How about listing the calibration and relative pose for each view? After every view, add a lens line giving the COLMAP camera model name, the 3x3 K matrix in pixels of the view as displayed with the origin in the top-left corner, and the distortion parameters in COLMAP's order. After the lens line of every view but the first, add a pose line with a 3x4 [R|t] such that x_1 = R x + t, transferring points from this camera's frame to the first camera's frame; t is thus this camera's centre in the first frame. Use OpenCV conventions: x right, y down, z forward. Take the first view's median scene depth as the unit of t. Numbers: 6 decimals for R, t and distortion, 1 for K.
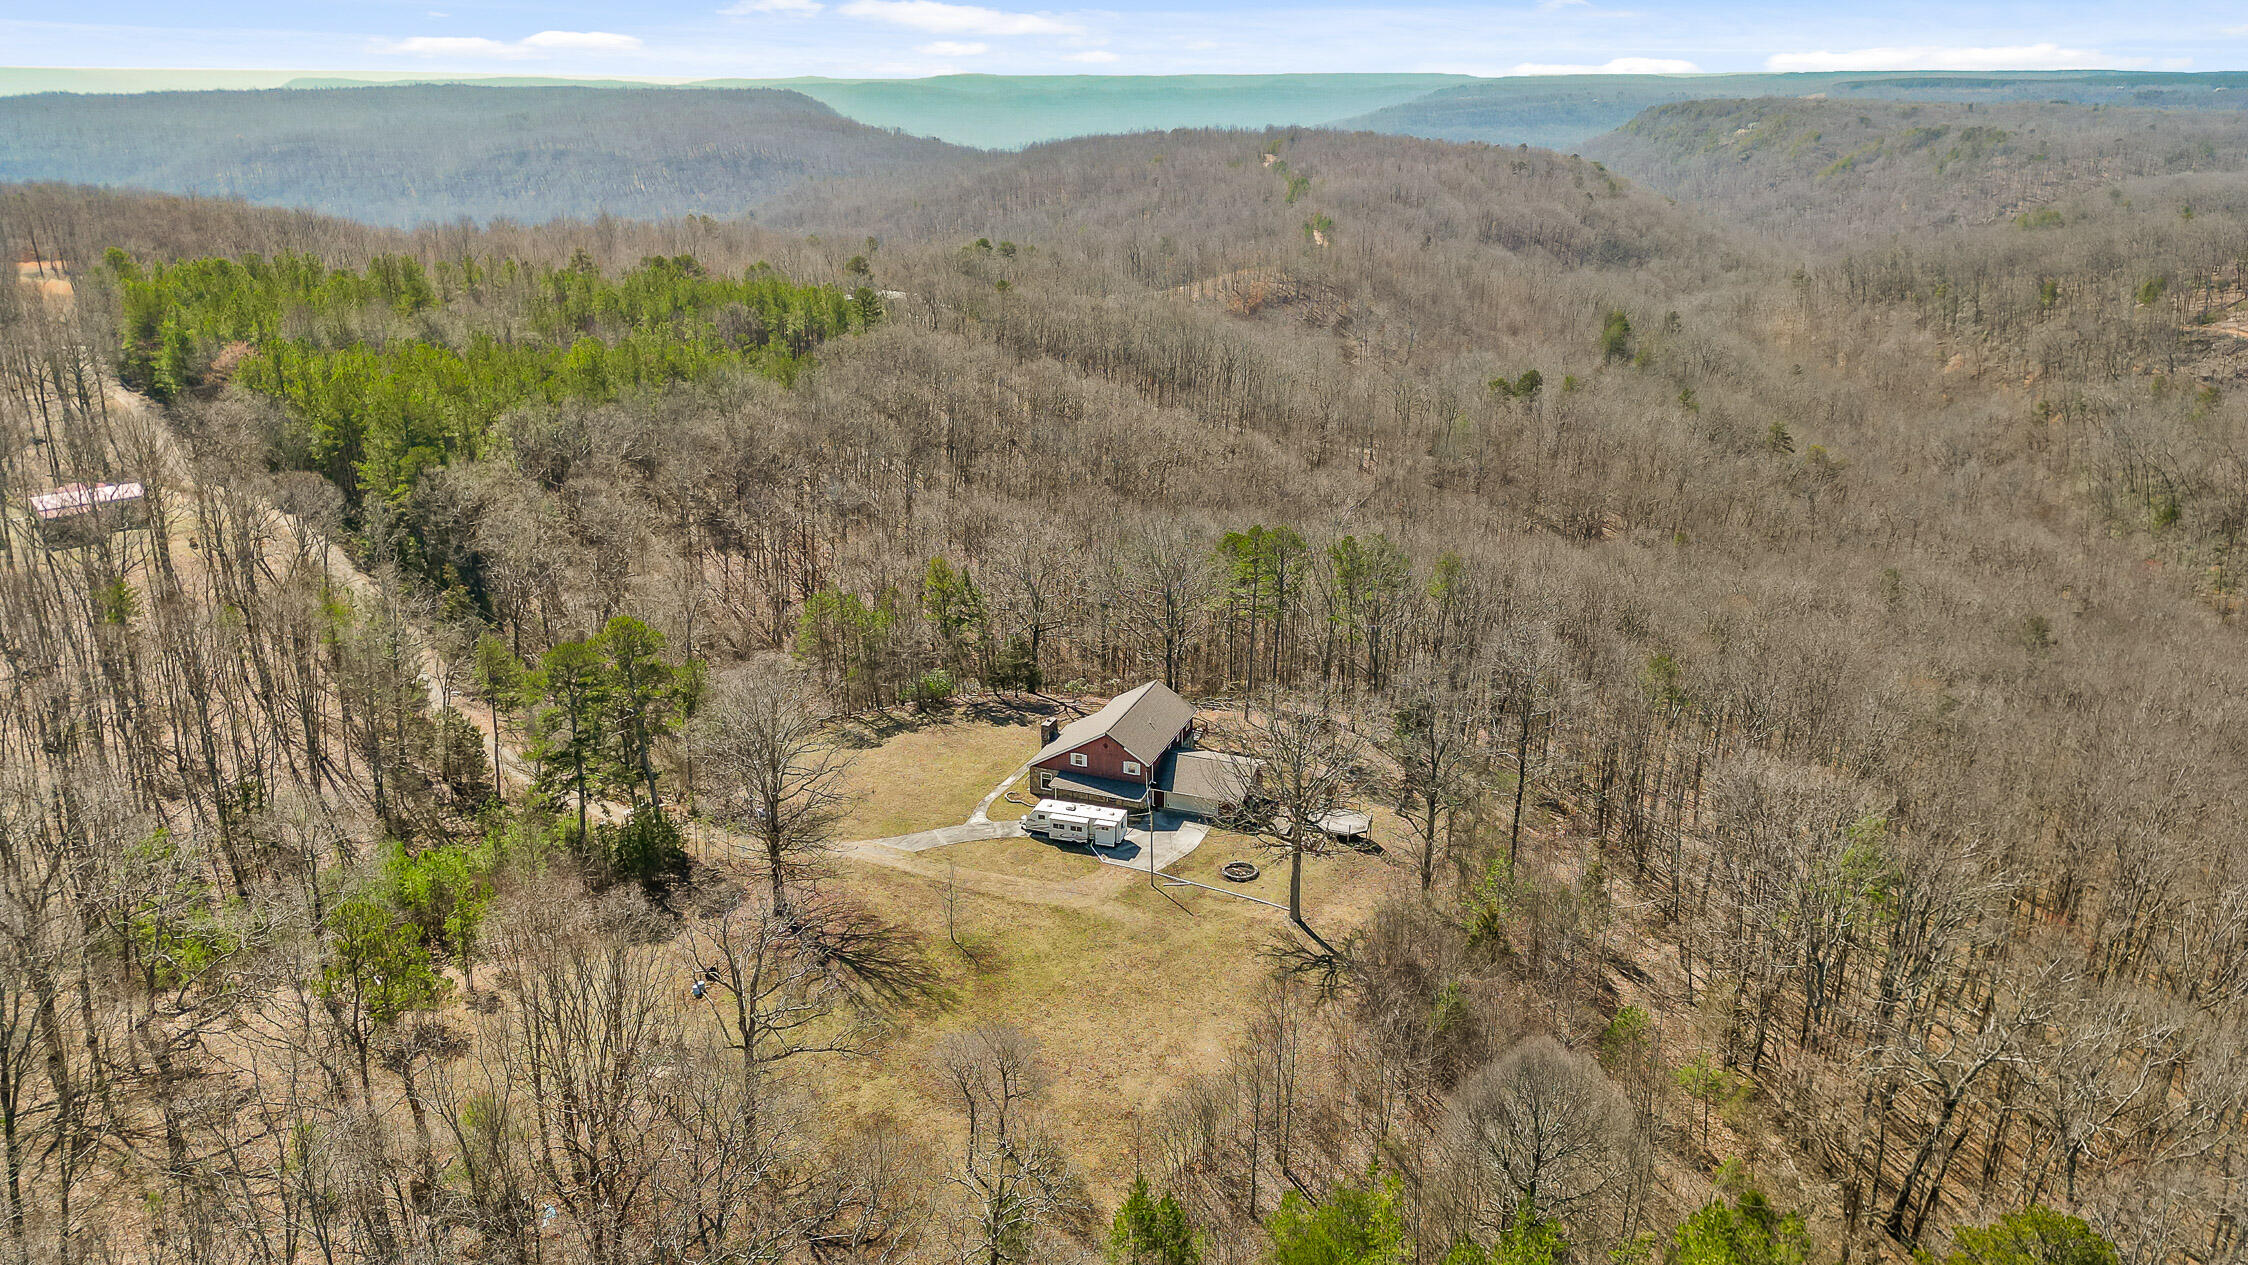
lens RADIAL K [[1559.5, 0, 1115.8], [0, 1559.5, 620.0], [0, 0, 1]] dist [0.042586, -0.046499]
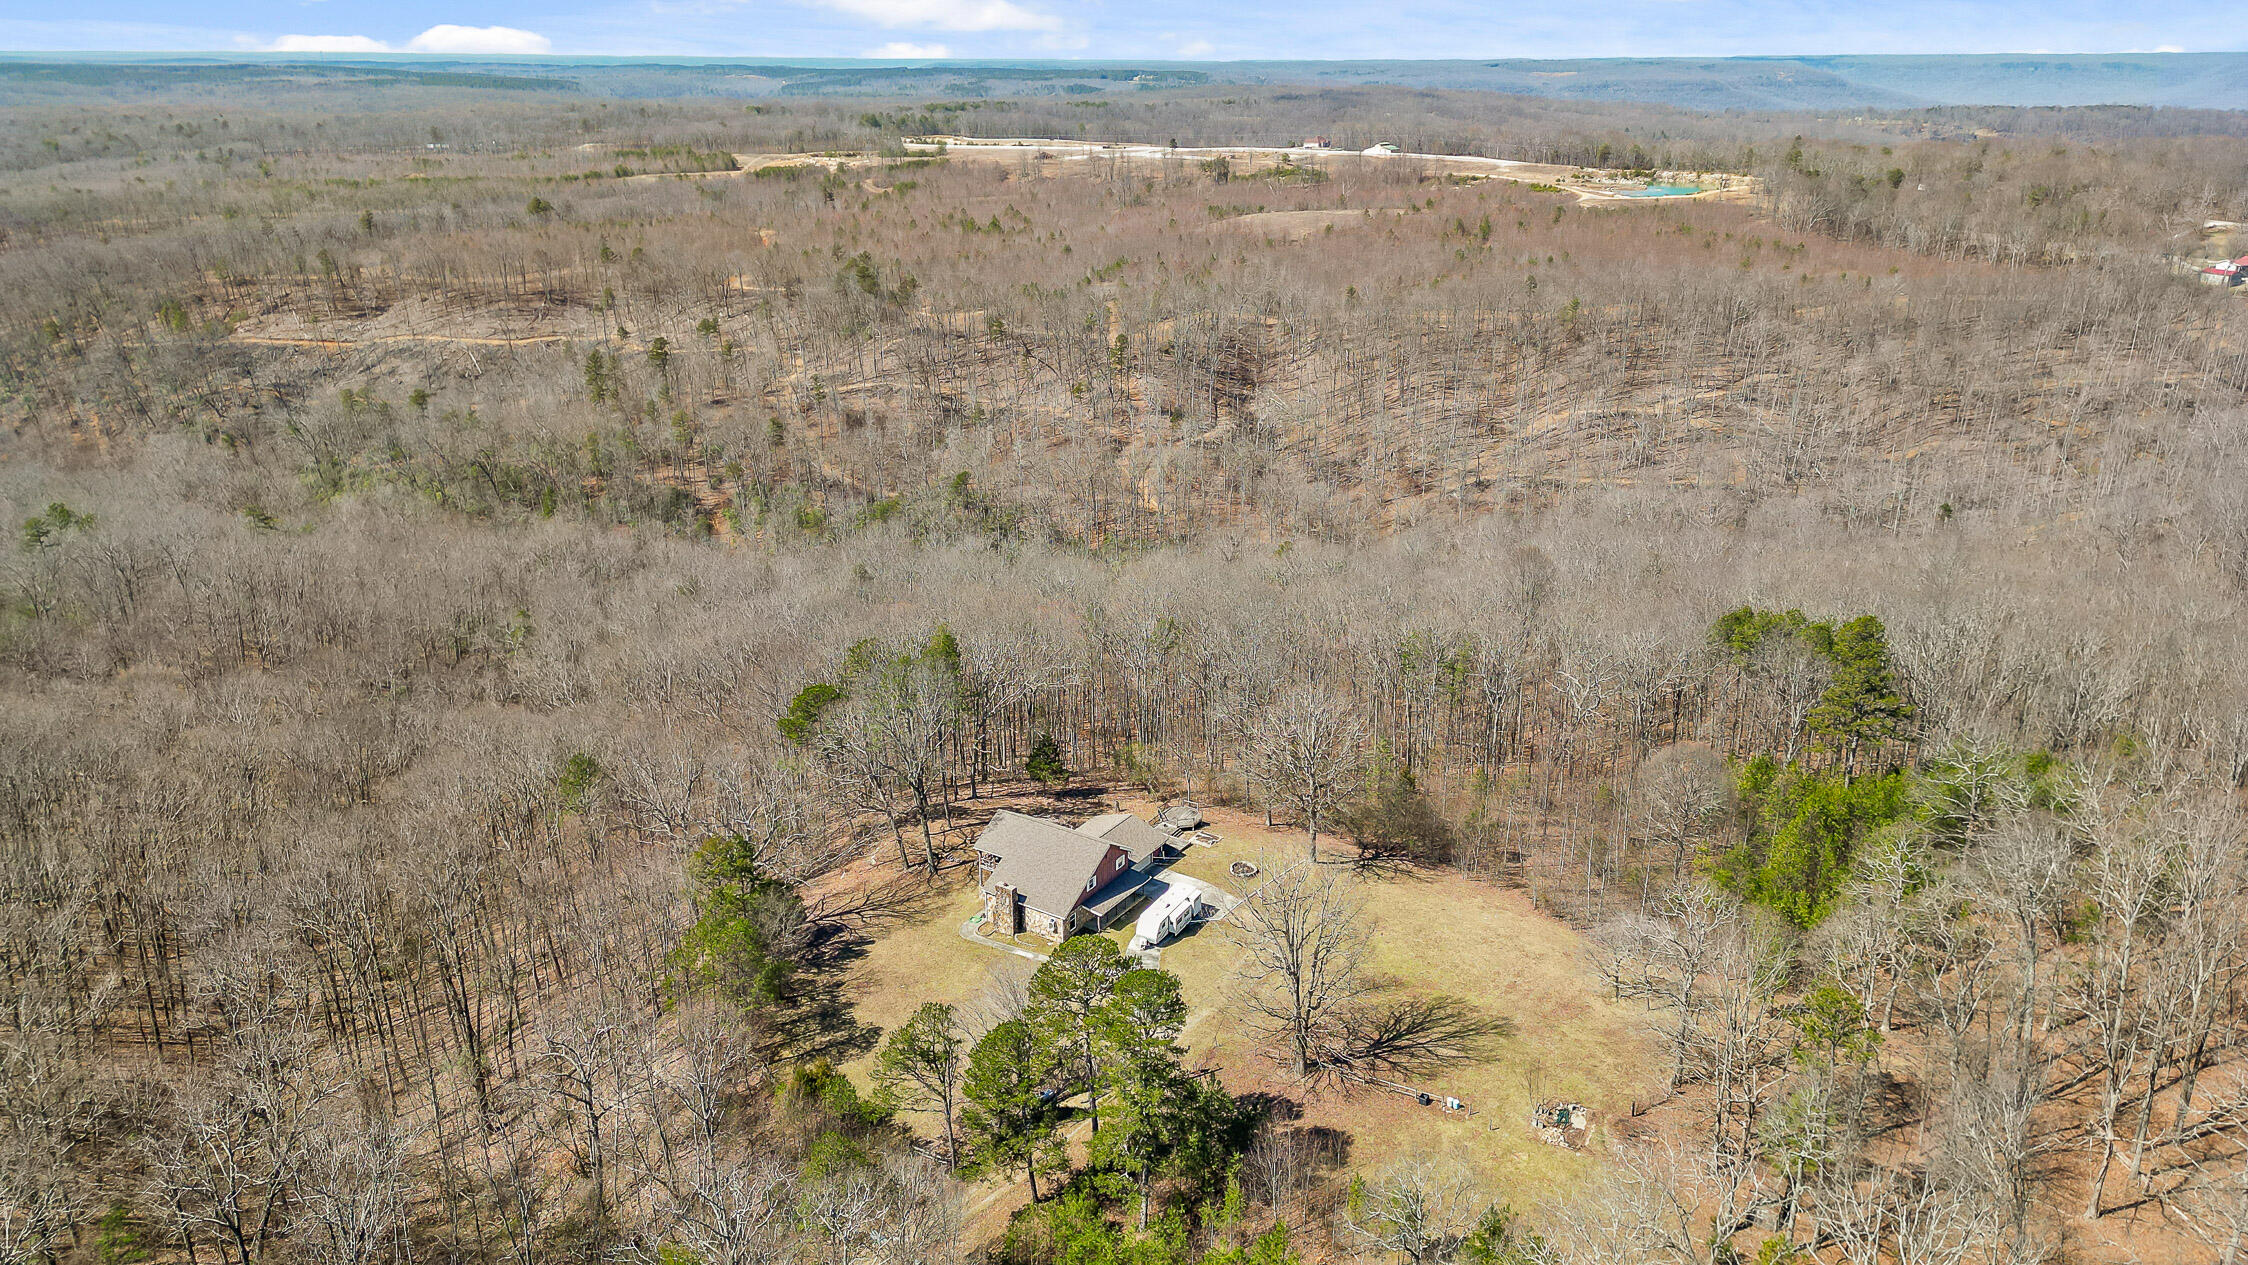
lens RADIAL K [[1559.5, 0, 1121.4], [0, 1559.5, 631.9], [0, 0, 1]] dist [0.042586, -0.046499]
pose [[0.201366, -0.335199, 0.920377, -0.255577], [0.321015, 0.910314, 0.261301, -0.092252], [-0.925420, 0.242837, 0.290910, 0.167374]]
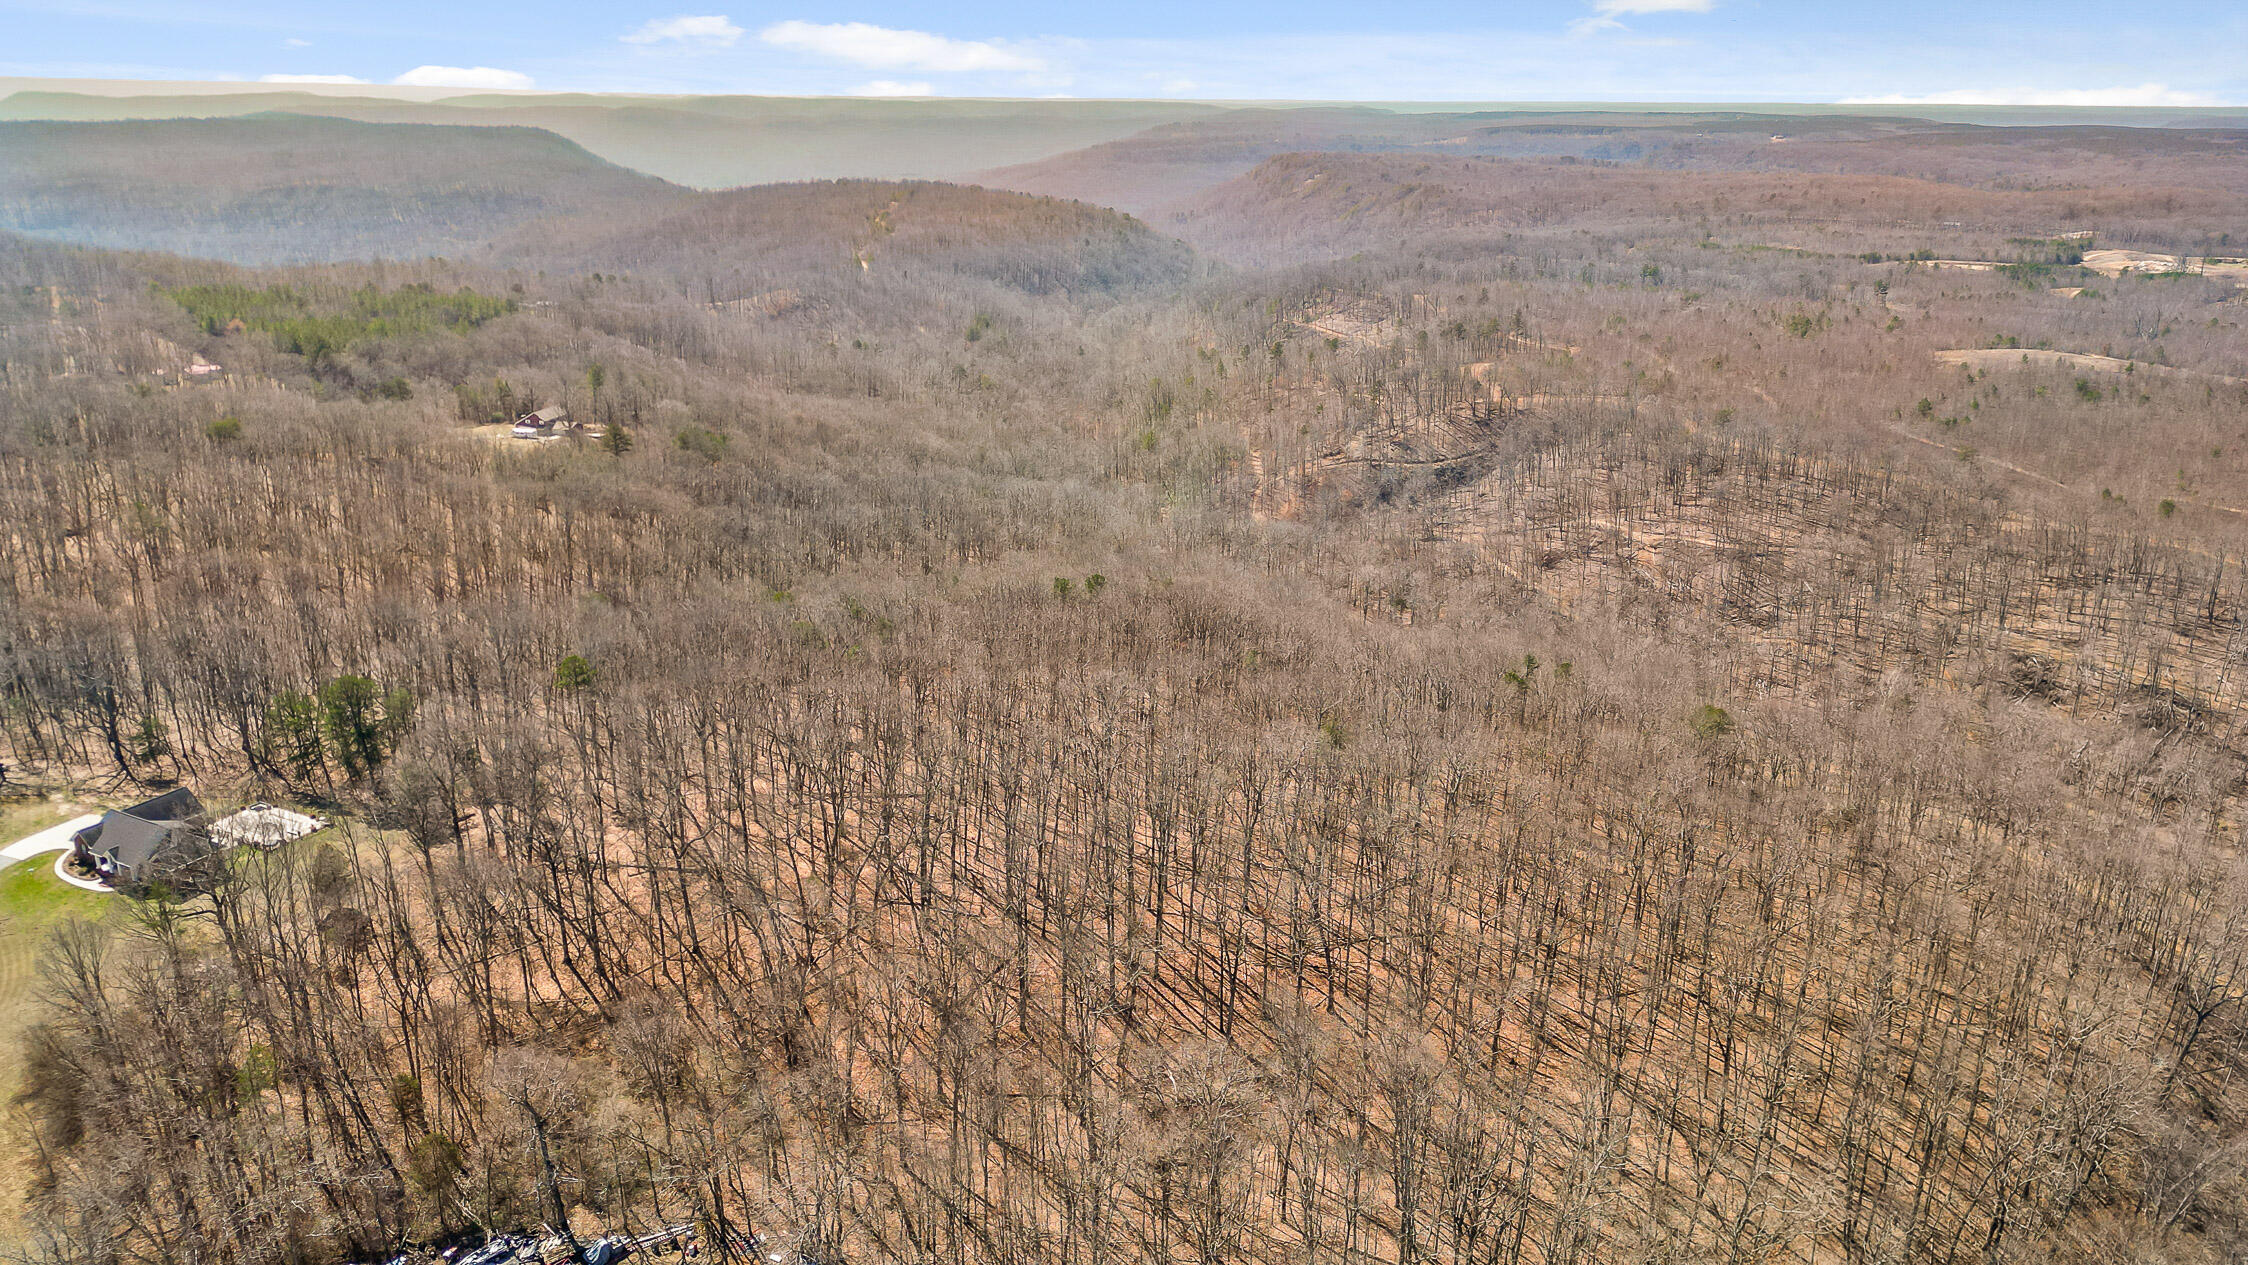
lens RADIAL K [[1559.5, 0, 1120.5], [0, 1559.5, 639.8], [0, 0, 1]] dist [0.042586, -0.046499]
pose [[0.991252, -0.029939, 0.128539, 0.238578], [0.029875, 0.999551, 0.002424, 0.174013], [-0.128553, 0.001438, 0.991702, -0.784016]]
